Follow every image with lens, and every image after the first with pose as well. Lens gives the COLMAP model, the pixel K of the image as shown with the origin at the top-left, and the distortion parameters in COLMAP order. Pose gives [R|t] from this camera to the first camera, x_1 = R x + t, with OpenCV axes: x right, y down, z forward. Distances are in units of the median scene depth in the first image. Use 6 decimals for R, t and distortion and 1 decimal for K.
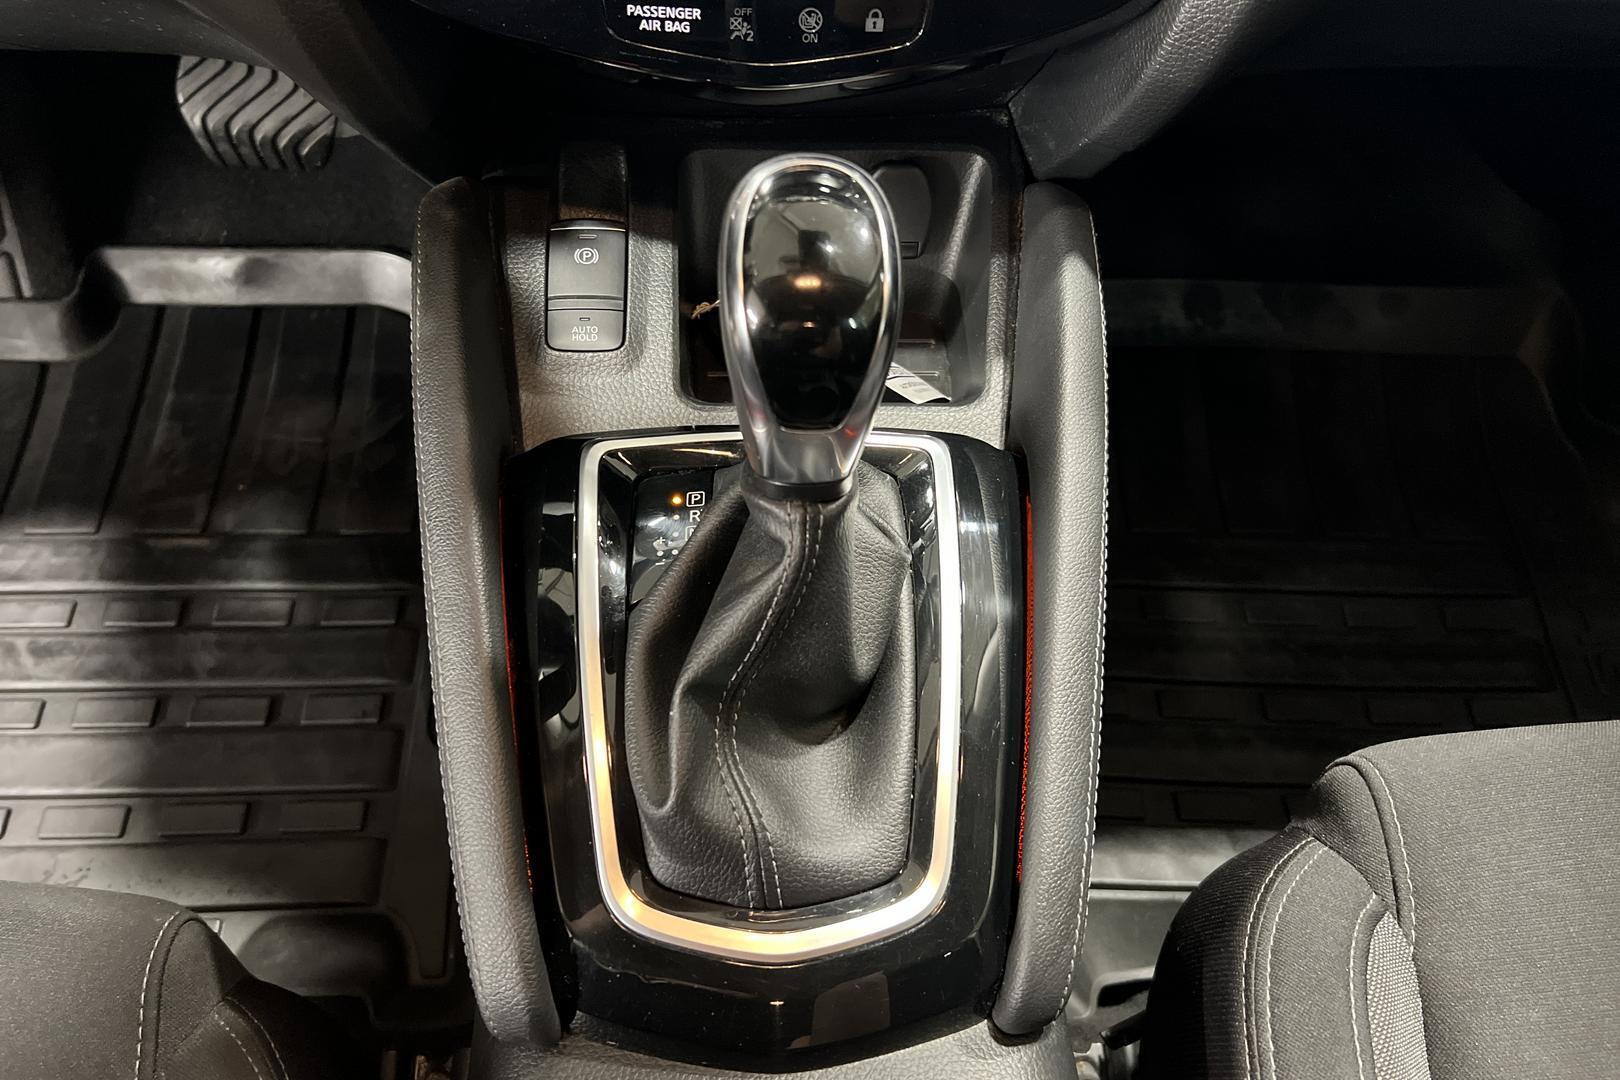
lens RADIAL K [[1233.7, 0, 805.0], [0, 1233.7, 540.7], [0, 0, 1]] dist [0.010015, 0.000032]
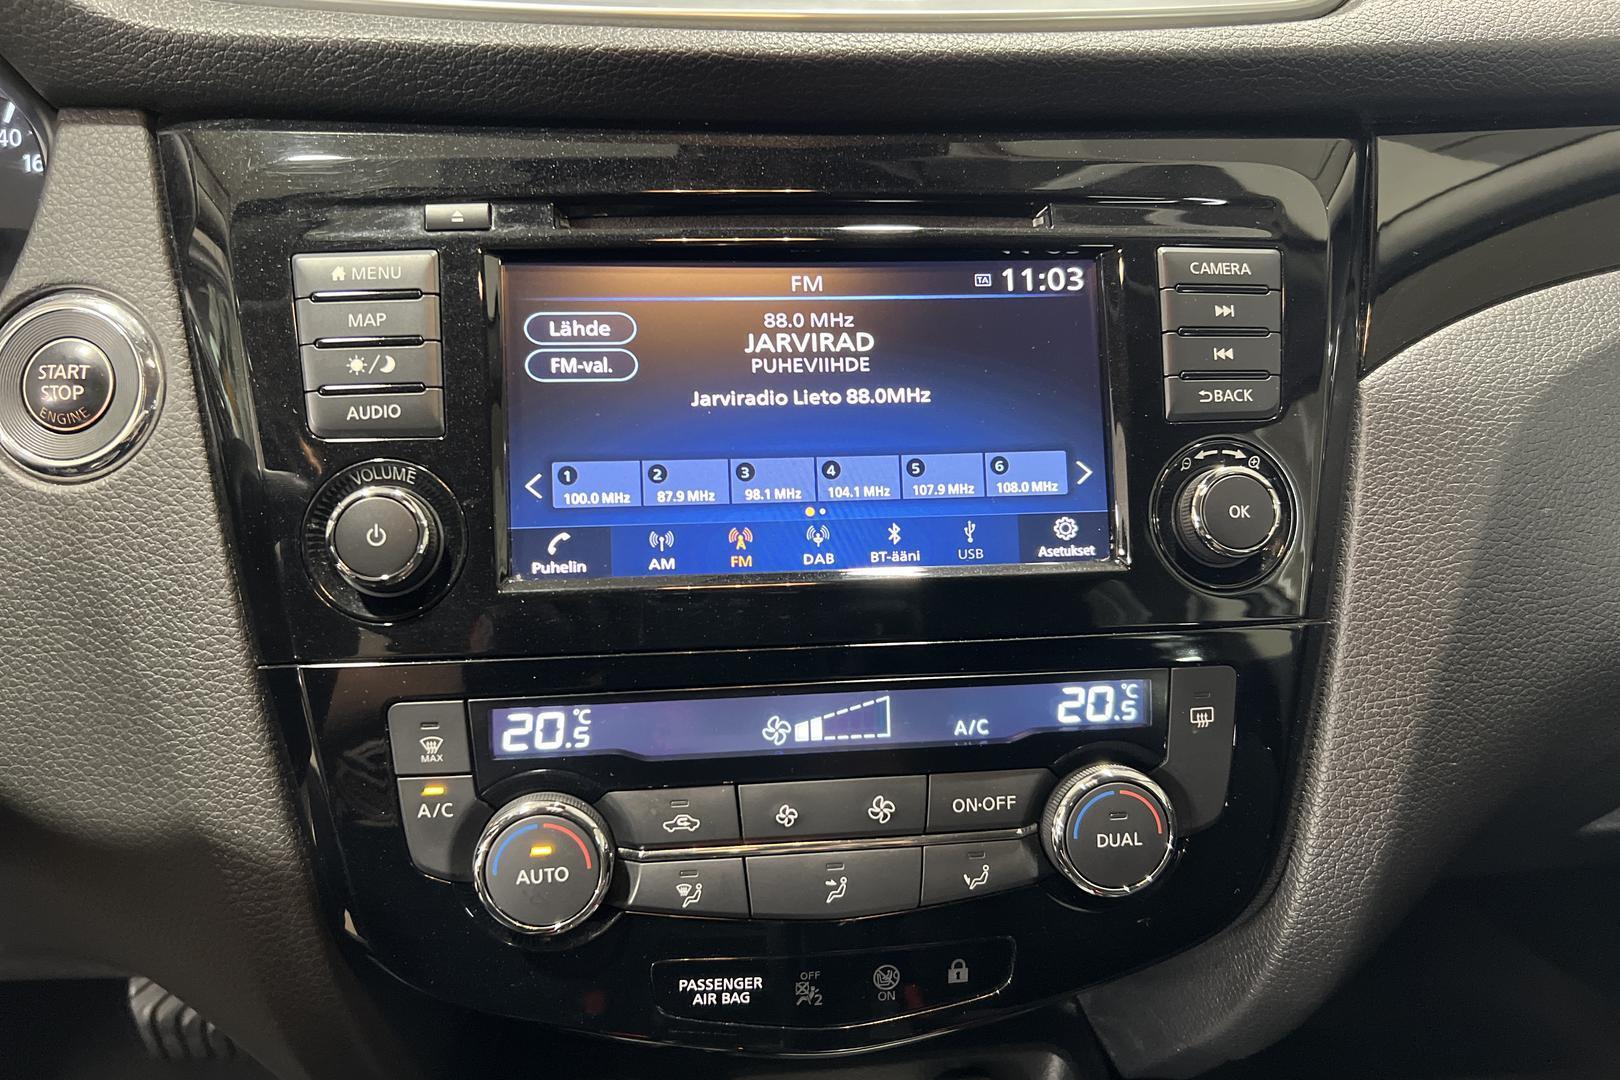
lens RADIAL K [[1233.7, 0, 811.4], [0, 1233.7, 542.4], [0, 0, 1]] dist [0.010015, 0.000032]
pose [[0.996274, -0.062968, 0.058941, -0.081125], [0.085069, 0.830068, -0.551135, -0.197341], [-0.014221, 0.554095, 0.832332, 0.094525]]
